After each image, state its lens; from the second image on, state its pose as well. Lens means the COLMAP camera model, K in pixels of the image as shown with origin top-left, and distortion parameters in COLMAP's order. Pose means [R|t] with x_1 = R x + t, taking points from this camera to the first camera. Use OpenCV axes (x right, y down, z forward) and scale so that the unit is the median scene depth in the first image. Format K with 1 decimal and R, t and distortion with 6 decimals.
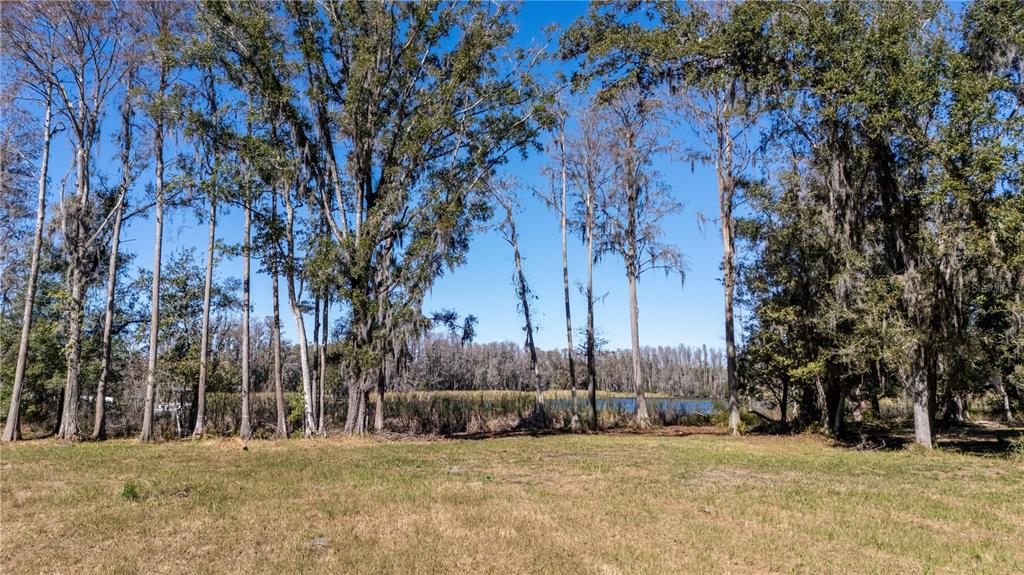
lens RADIAL K [[729.5, 0, 508.9], [0, 729.5, 281.3], [0, 0, 1]] dist [0.058502, -0.012959]
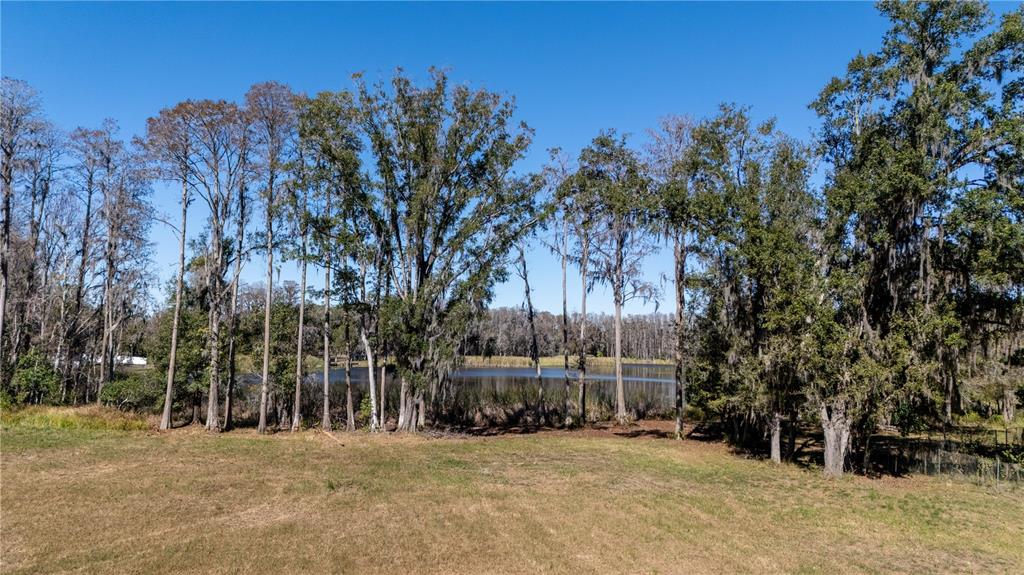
lens RADIAL K [[729.5, 0, 516.3], [0, 729.5, 286.4], [0, 0, 1]] dist [0.058502, -0.012959]
pose [[0.999678, 0.024973, -0.004457, -0.003073], [-0.024670, 0.997989, 0.058382, -0.153704], [0.005906, -0.058253, 0.998284, -0.381853]]
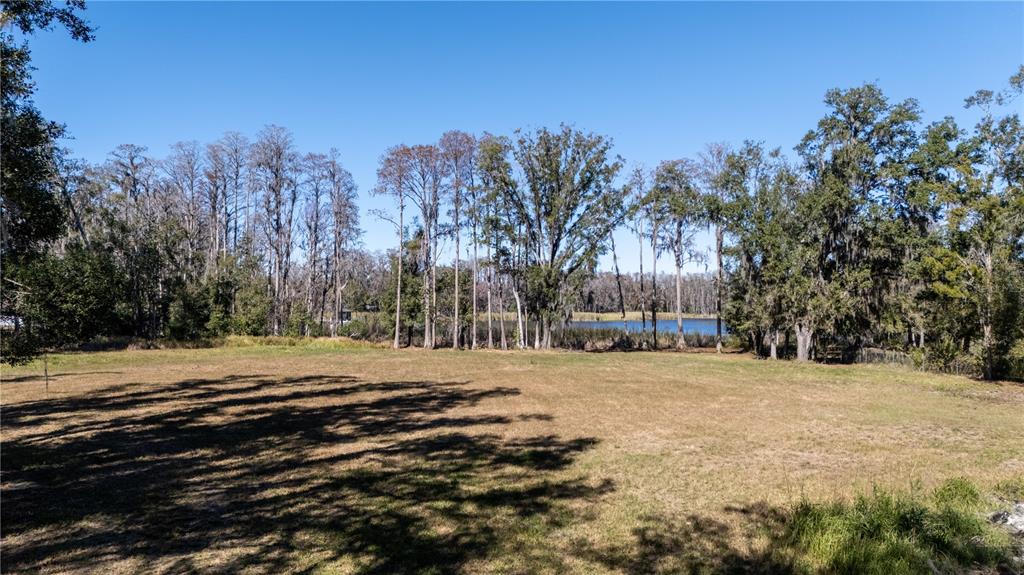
lens RADIAL K [[729.5, 0, 505.9], [0, 729.5, 302.2], [0, 0, 1]] dist [0.058502, -0.012959]
pose [[0.995287, 0.010872, -0.096357, -0.112913], [0.002443, 0.990568, 0.137004, -0.237467], [0.096938, -0.136593, 0.985873, -1.183283]]
